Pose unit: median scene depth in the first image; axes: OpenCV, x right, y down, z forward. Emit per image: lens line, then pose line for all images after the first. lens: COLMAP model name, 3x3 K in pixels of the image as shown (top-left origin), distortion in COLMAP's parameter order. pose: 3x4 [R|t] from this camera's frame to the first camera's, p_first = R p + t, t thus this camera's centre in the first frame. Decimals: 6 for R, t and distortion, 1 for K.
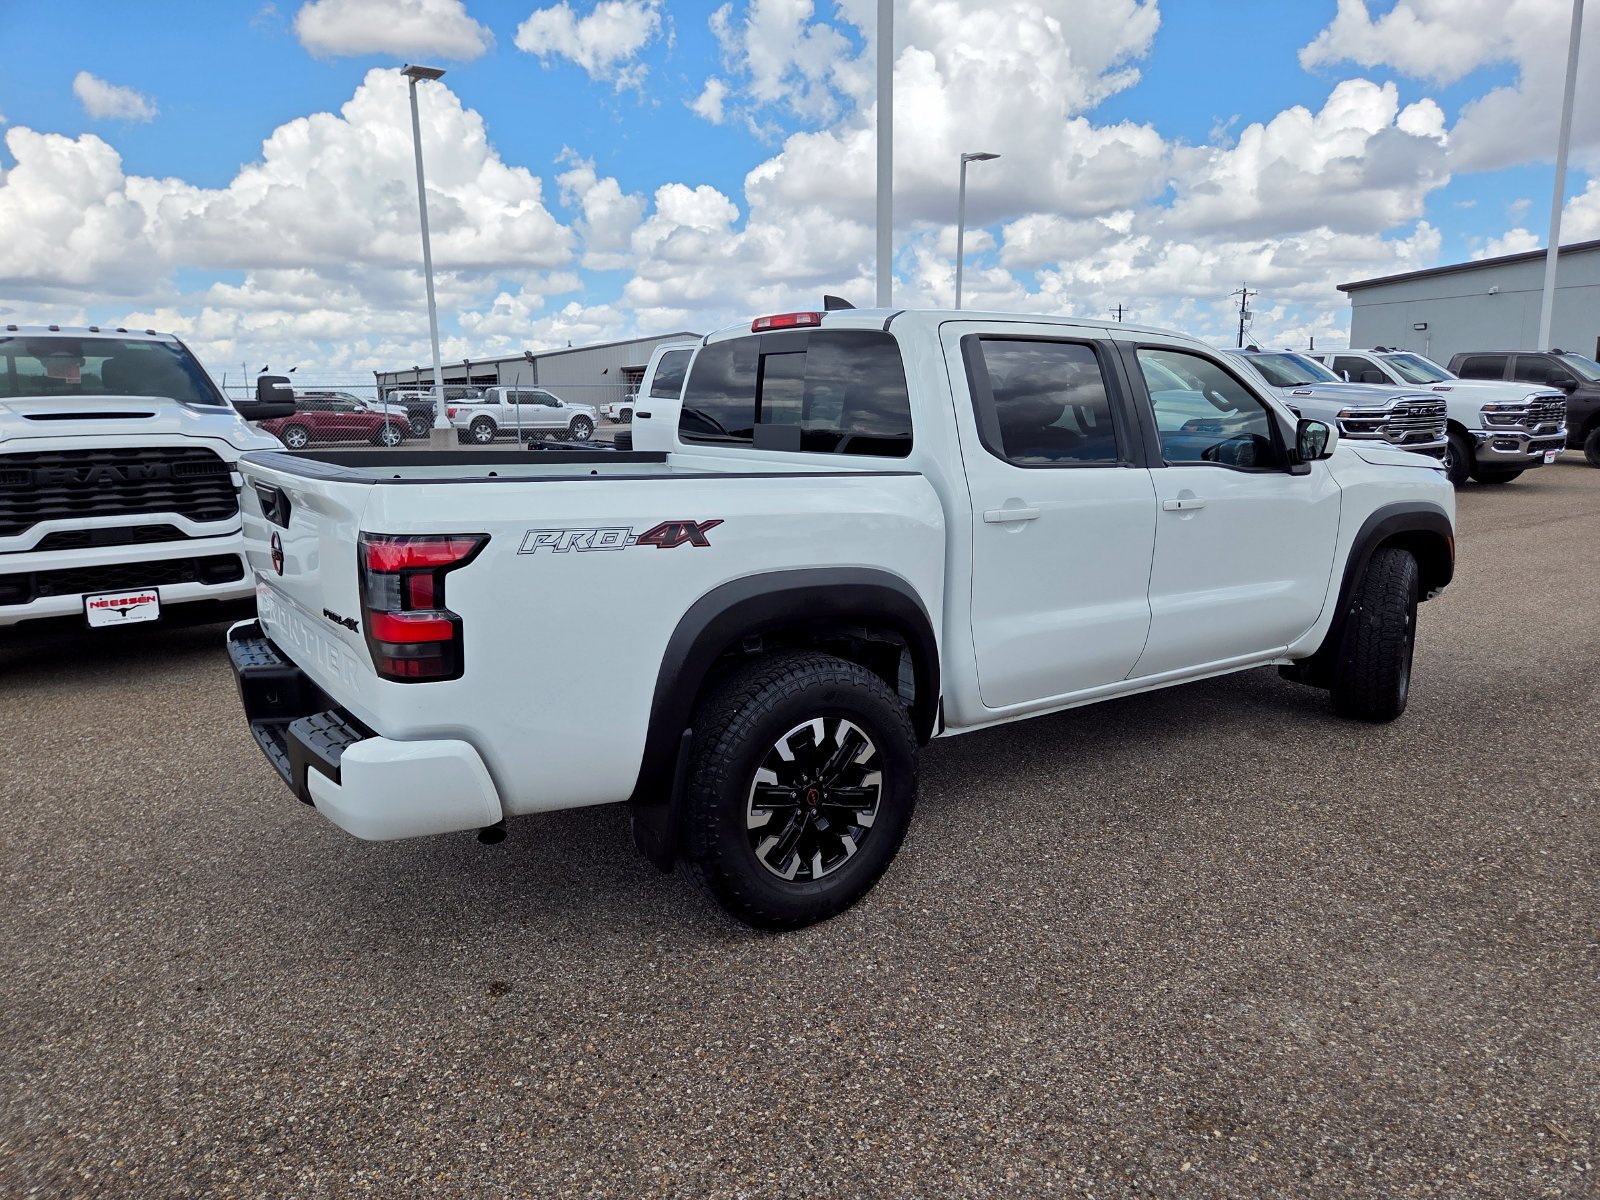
lens RADIAL K [[1066.1, 0, 794.7], [0, 1066.1, 597.5], [0, 0, 1]] dist [0.063544, -0.056920]
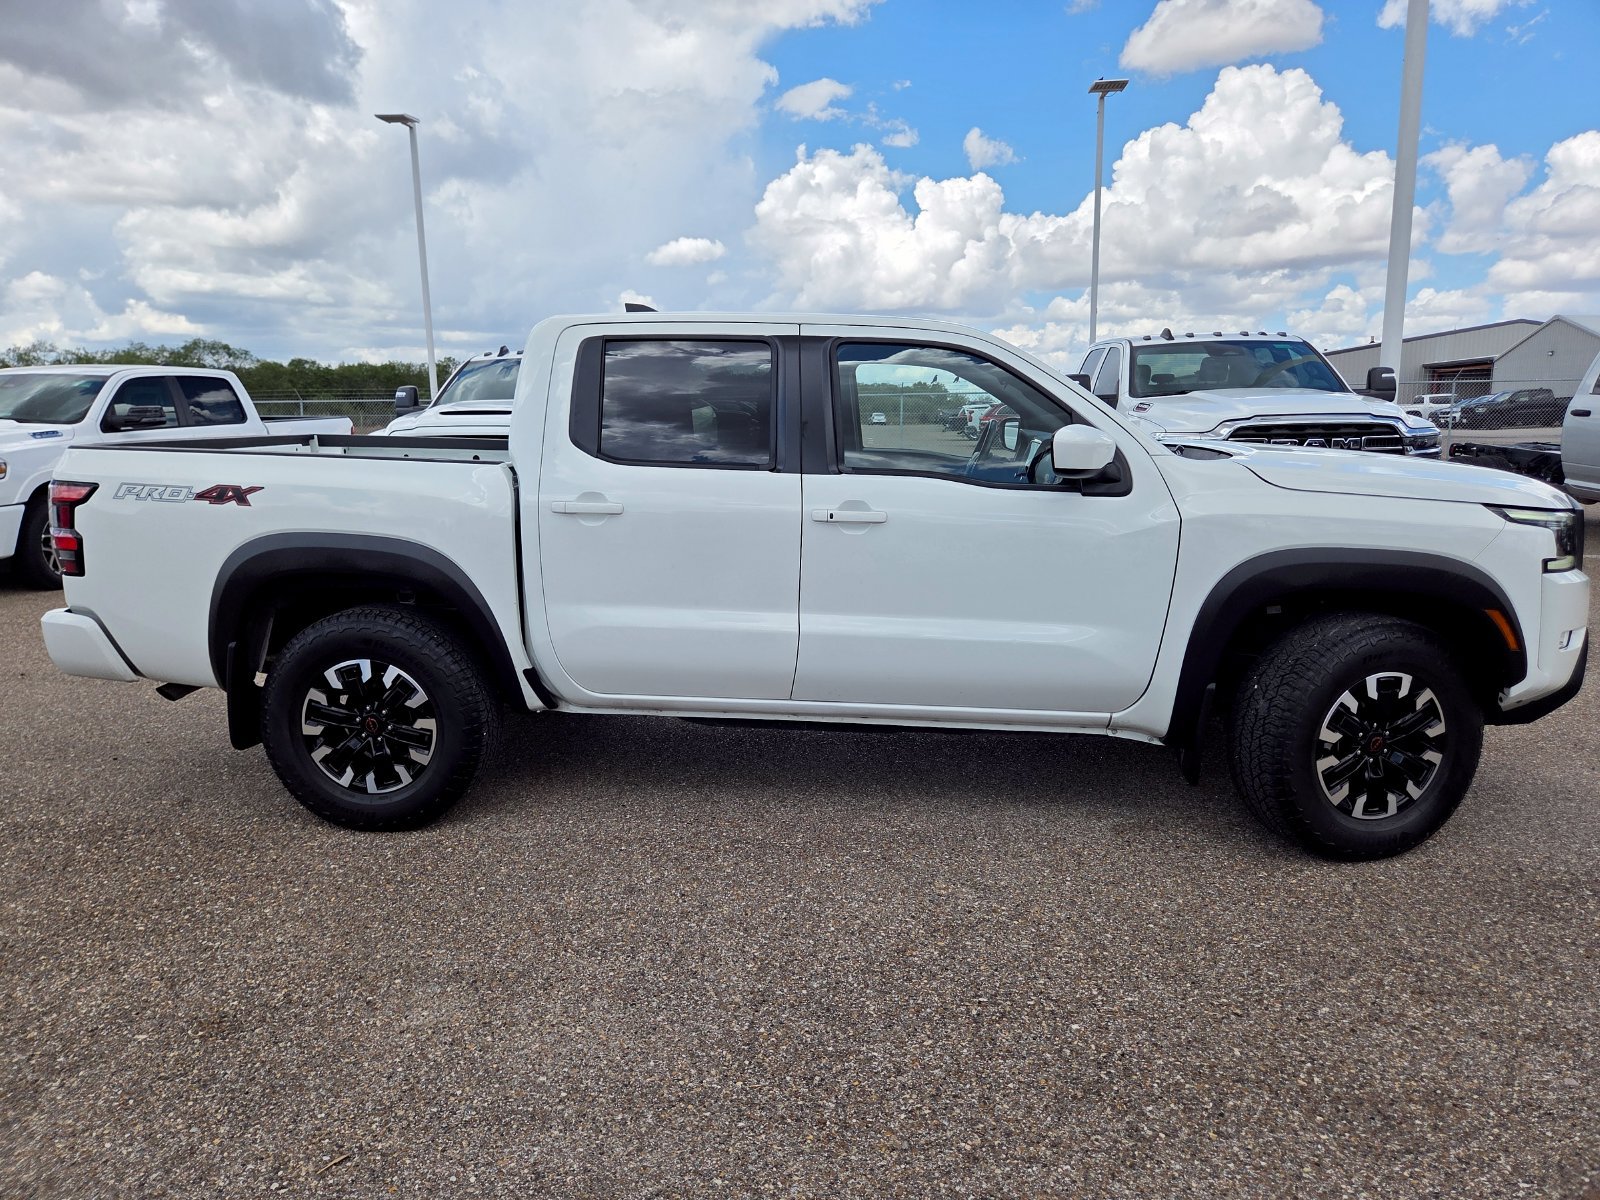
lens RADIAL K [[1066.1, 0, 794.7], [0, 1066.1, 597.5], [0, 0, 1]] dist [0.063544, -0.056920]
pose [[0.755893, 0.118214, -0.643934, 1.139241], [-0.120971, 0.991847, 0.040081, -0.062516], [0.643422, 0.047600, 0.764030, 0.372135]]
